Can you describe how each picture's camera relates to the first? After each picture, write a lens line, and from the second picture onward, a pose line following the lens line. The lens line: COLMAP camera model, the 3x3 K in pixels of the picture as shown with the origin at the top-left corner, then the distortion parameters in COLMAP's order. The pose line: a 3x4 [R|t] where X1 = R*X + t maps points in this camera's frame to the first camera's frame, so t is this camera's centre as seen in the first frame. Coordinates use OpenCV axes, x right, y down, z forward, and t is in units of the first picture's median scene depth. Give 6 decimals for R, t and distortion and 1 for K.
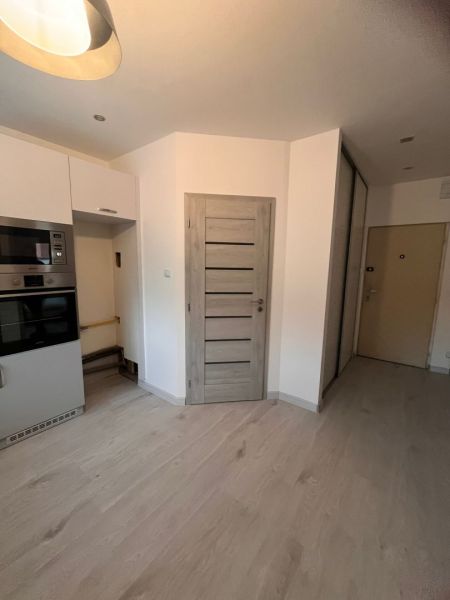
lens RADIAL K [[243.3, 0, 226.3], [0, 243.3, 298.0], [0, 0, 1]] dist [-0.007145, 0.001228]
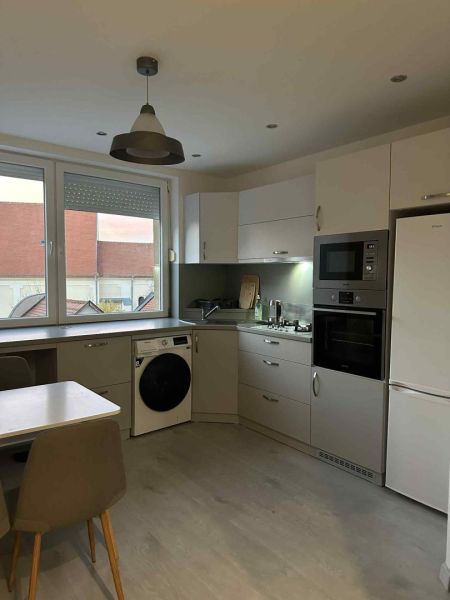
lens RADIAL K [[416.8, 0, 224.1], [0, 416.8, 300.9], [0, 0, 1]] dist [0.041668, -0.058562]
pose [[-0.245845, 0.033721, -0.968722, 0.879175], [-0.149941, 0.986042, 0.072376, -0.105598], [0.957642, 0.163045, -0.237357, 0.948112]]
